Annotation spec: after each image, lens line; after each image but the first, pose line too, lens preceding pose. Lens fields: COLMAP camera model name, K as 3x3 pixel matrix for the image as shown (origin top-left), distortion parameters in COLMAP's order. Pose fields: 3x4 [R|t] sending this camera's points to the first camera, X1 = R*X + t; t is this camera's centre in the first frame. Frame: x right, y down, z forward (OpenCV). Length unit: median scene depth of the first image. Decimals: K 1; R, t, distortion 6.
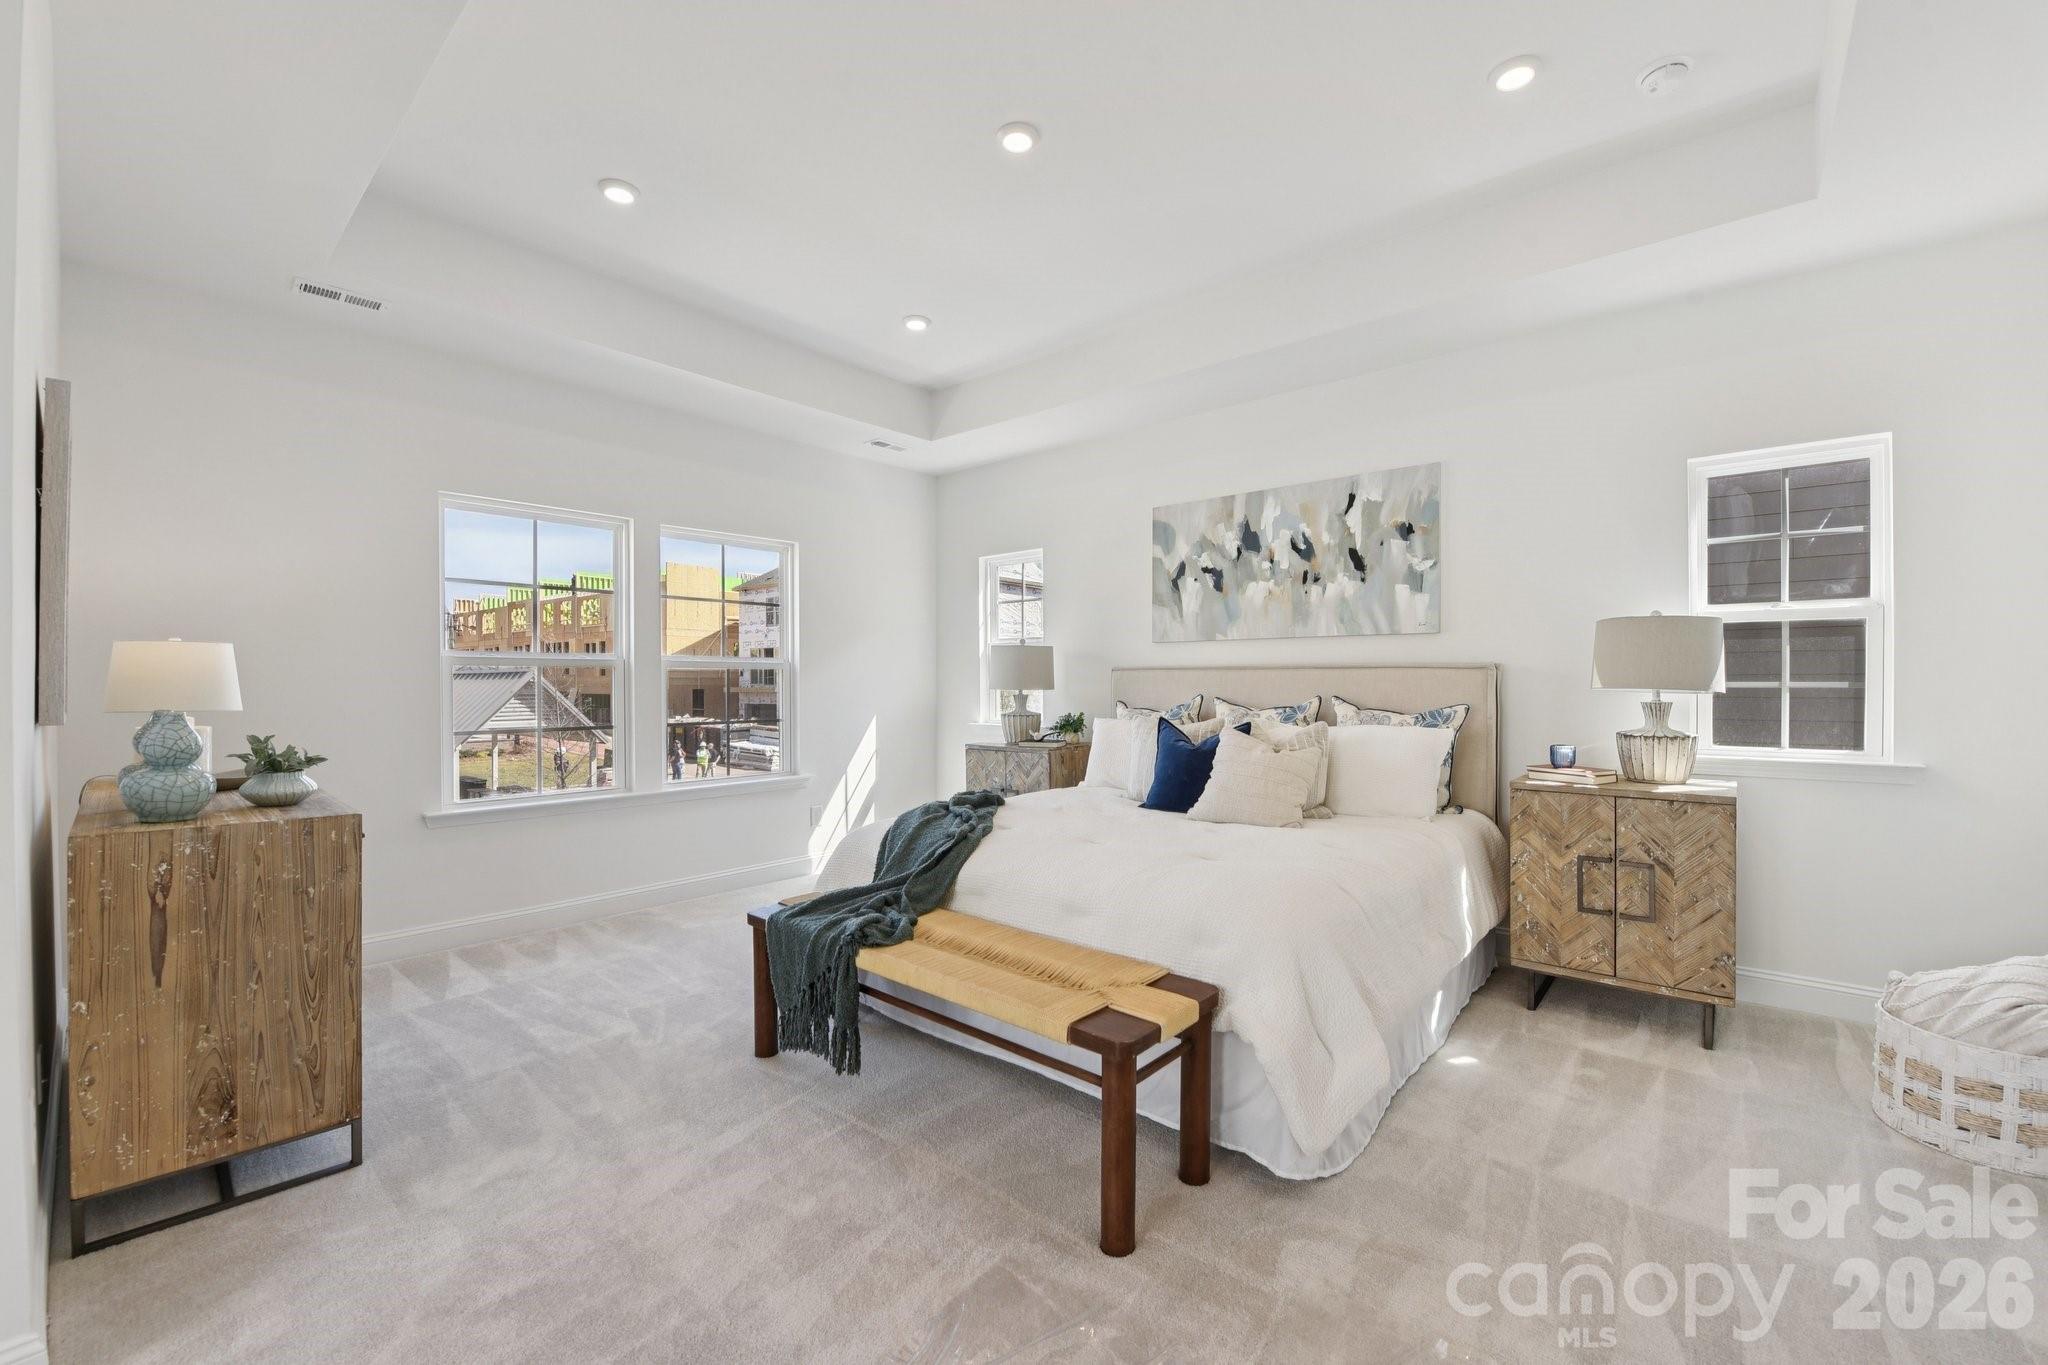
lens RADIAL K [[839.5, 0, 1024.0], [0, 839.5, 682.5], [0, 0, 1]] dist [-0.001464, -0.000424]
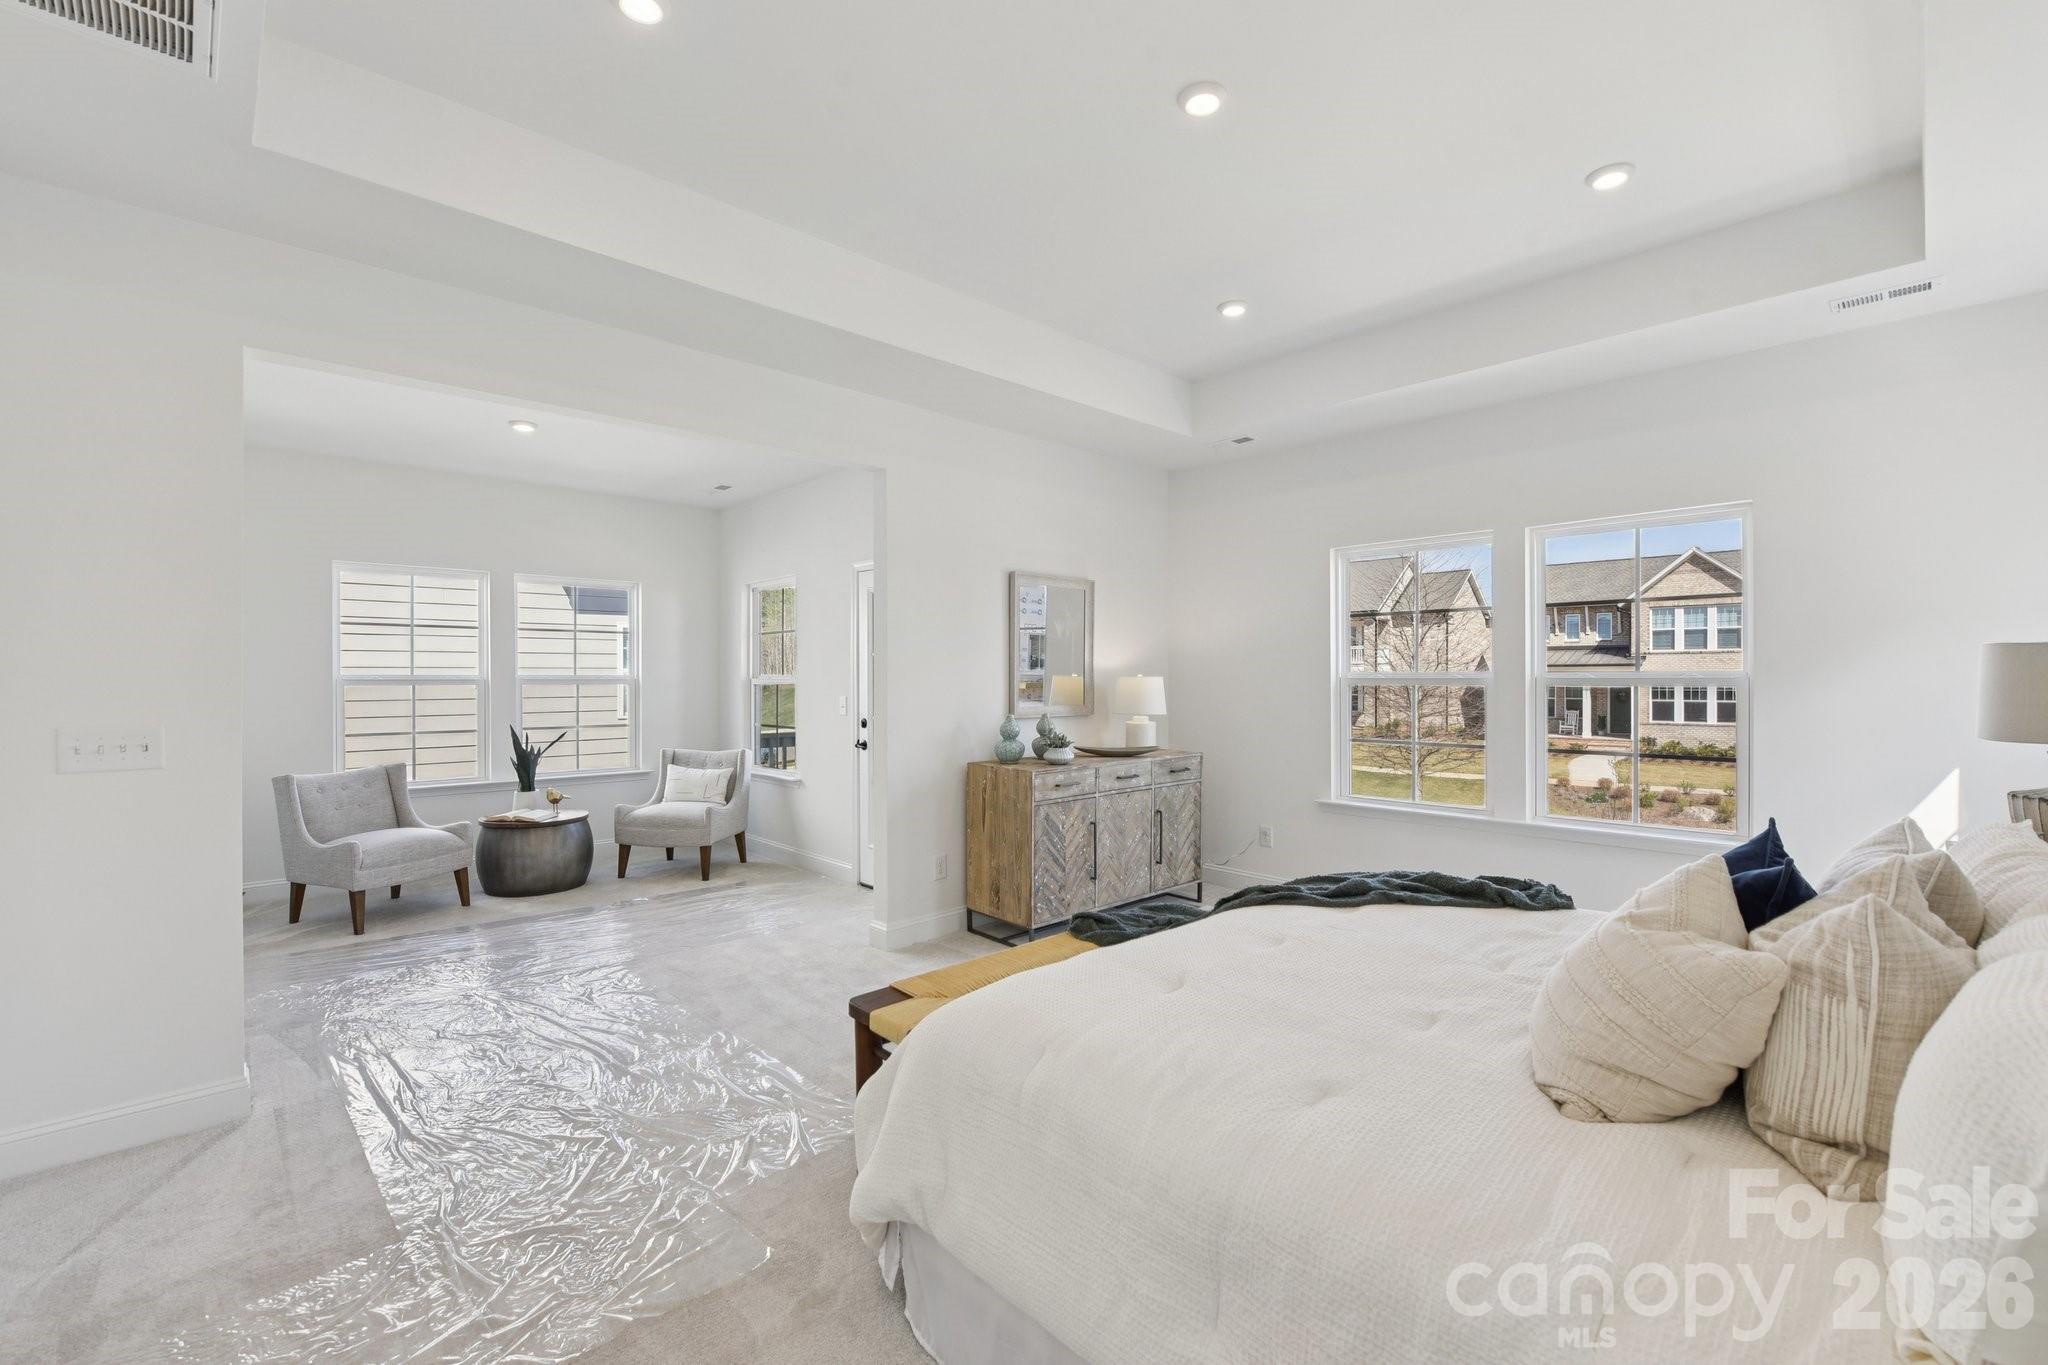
lens RADIAL K [[861.6, 0, 1024.0], [0, 861.6, 682.5], [0, 0, 1]] dist [-0.001777, -0.000355]
pose [[-0.086289, 0.004152, -0.996261, 0.806706], [0.001676, 0.999991, 0.004022, -0.037478], [0.996269, -0.001323, -0.086295, 0.792066]]
